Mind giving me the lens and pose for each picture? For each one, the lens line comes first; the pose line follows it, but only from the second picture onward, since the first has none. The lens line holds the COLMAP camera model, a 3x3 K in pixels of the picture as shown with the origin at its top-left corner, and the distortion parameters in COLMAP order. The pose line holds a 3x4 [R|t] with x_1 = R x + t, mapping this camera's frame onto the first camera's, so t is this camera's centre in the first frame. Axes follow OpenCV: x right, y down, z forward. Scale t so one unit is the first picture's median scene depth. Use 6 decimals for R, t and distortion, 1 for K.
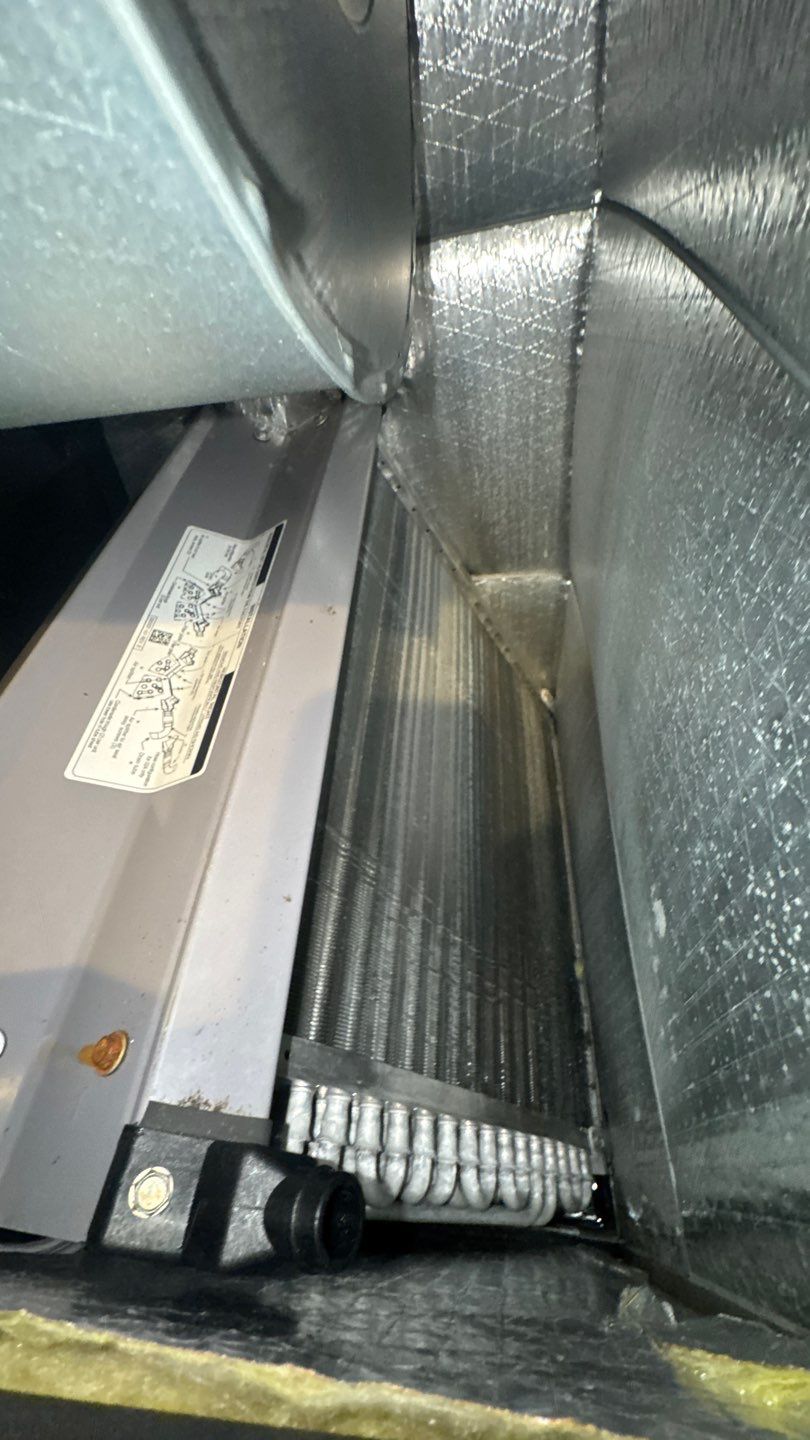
lens RADIAL K [[577.3, 0, 405.0], [0, 577.3, 720.0], [0, 0, 1]] dist [-0.002767, 0.000500]
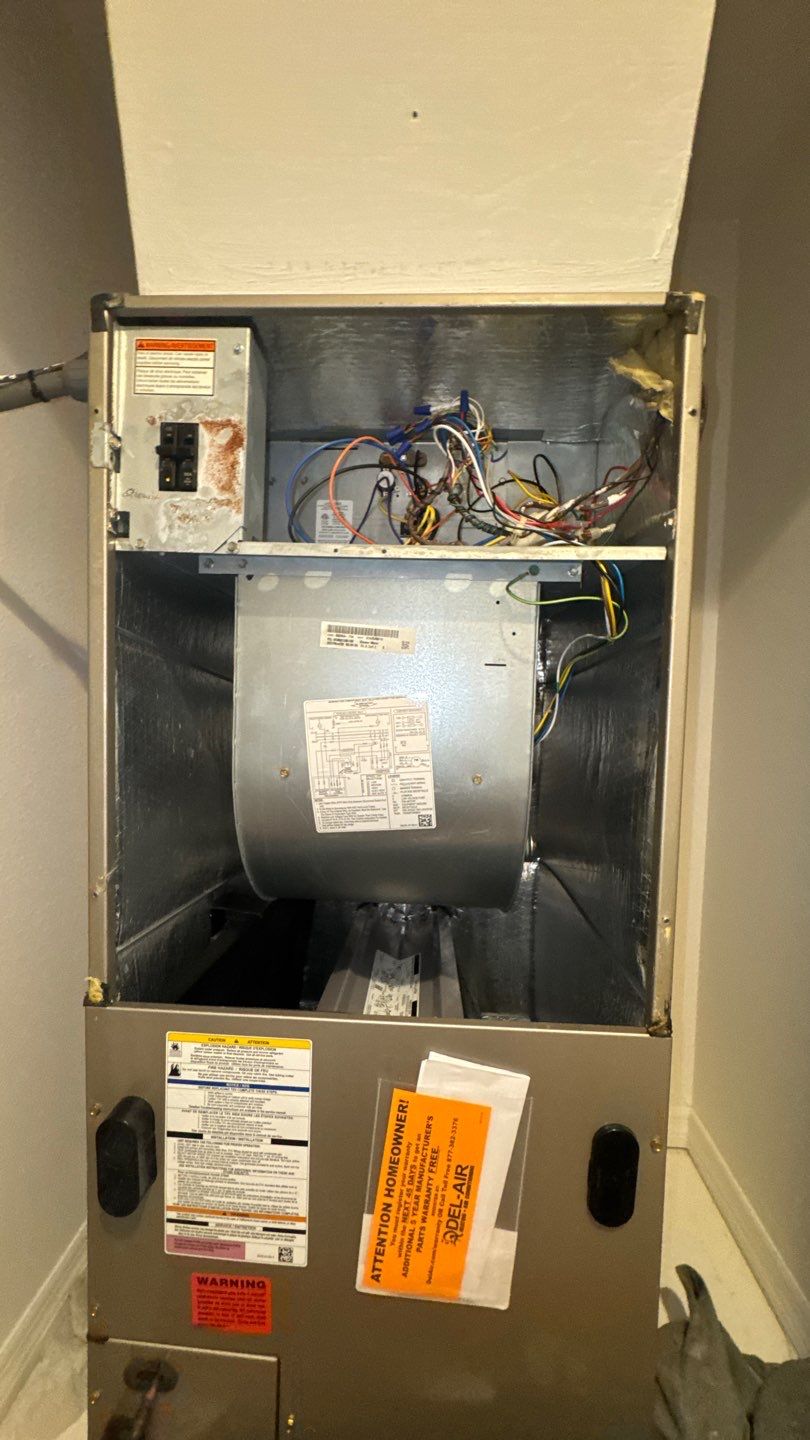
lens RADIAL K [[580.6, 0, 413.2], [0, 580.6, 724.9], [0, 0, 1]] dist [-0.000434, 0.000306]
pose [[0.986346, 0.161625, 0.031617, -0.564584], [-0.086005, 0.669242, -0.738050, 0.965767], [-0.140447, 0.725254, 0.674004, -1.572571]]
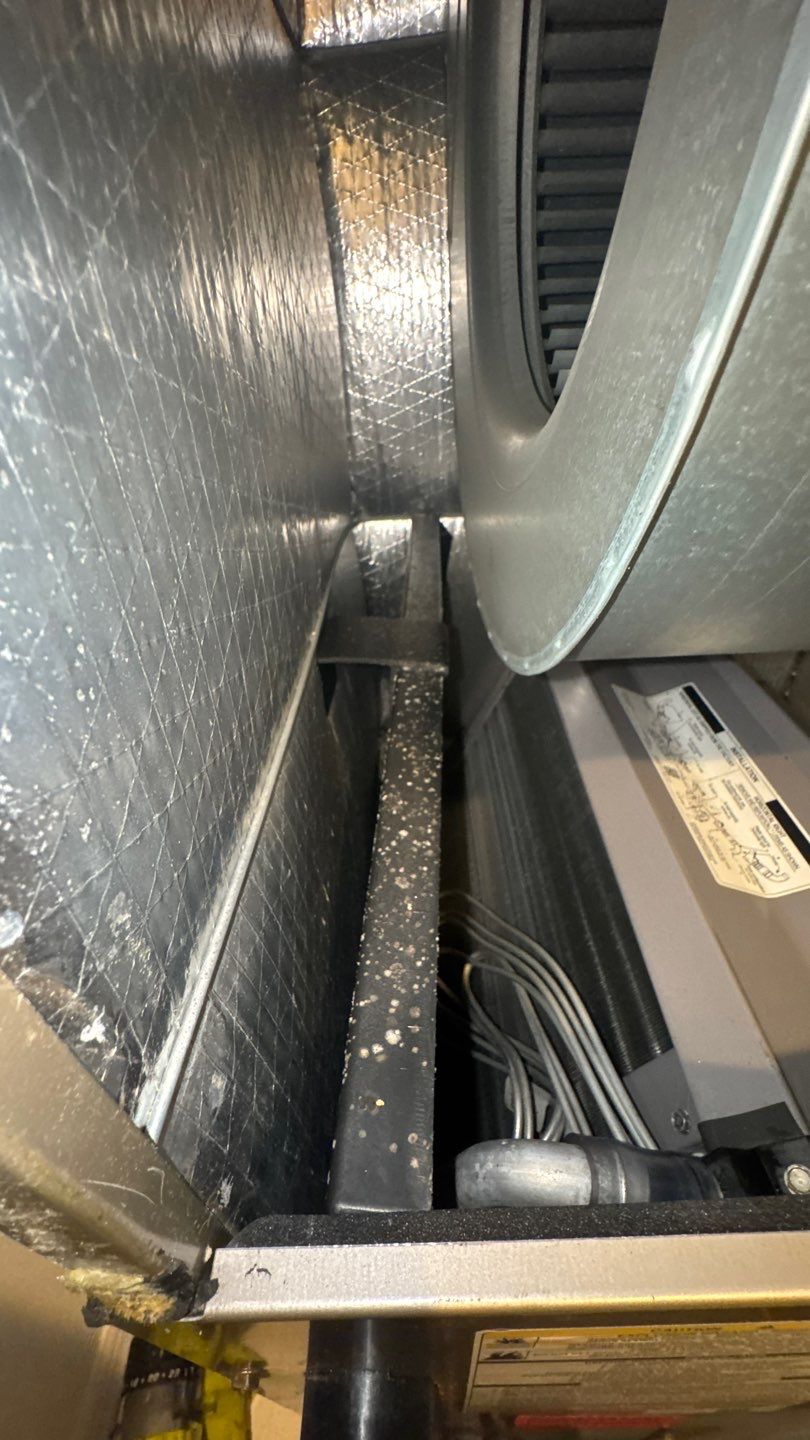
lens RADIAL K [[580.6, 0, 413.2], [0, 580.6, 724.9], [0, 0, 1]] dist [-0.000434, 0.000306]
pose [[0.992315, 0.027405, 0.120667, -1.176661], [0.002715, 0.970110, -0.242649, 0.059459], [-0.123710, 0.241111, 0.962580, -0.150954]]
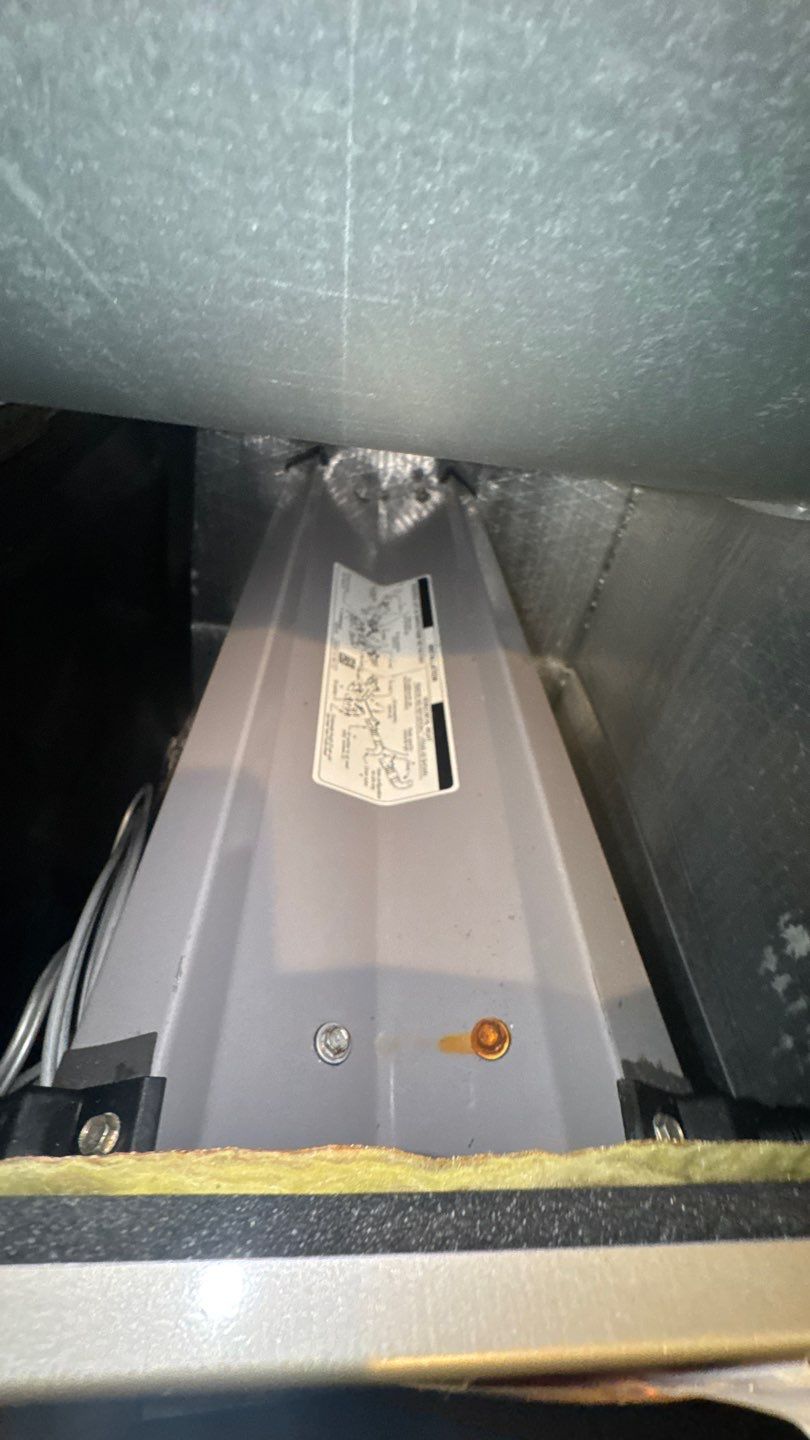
lens RADIAL K [[577.6, 0, 405.0], [0, 577.6, 720.0], [0, 0, 1]] dist [-0.004236, 0.000937]
pose [[0.960930, 0.128166, 0.245332, -0.592359], [-0.094991, 0.985208, -0.142623, 0.104473], [-0.259983, 0.113746, 0.958890, -0.010319]]
